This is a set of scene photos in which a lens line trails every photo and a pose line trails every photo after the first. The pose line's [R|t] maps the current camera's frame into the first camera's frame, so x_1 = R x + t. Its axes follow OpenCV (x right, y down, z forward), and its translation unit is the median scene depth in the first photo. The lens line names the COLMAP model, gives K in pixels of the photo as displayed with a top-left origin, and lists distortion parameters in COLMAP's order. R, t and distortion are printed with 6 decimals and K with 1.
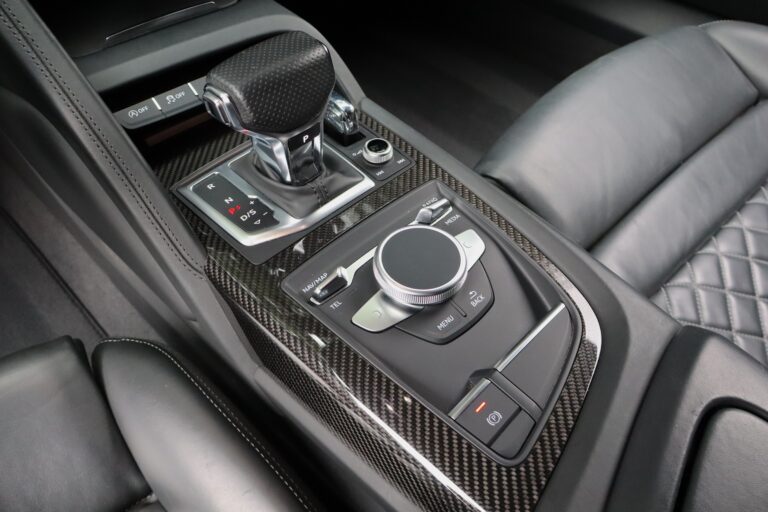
lens RADIAL K [[657.1, 0, 384.0], [0, 657.1, 256.0], [0, 0, 1]] dist [-0.001990, -0.002047]
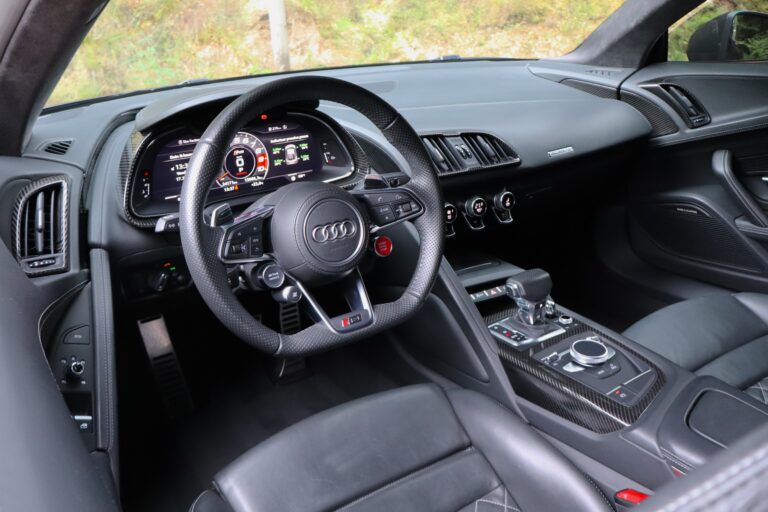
lens RADIAL K [[657.1, 0, 384.0], [0, 657.1, 256.0], [0, 0, 1]] dist [-0.001990, -0.002047]
pose [[0.984118, 0.031428, -0.174713, -0.269108], [-0.107766, 0.887861, -0.447313, 0.829540], [0.141063, 0.459037, 0.877147, -1.374587]]
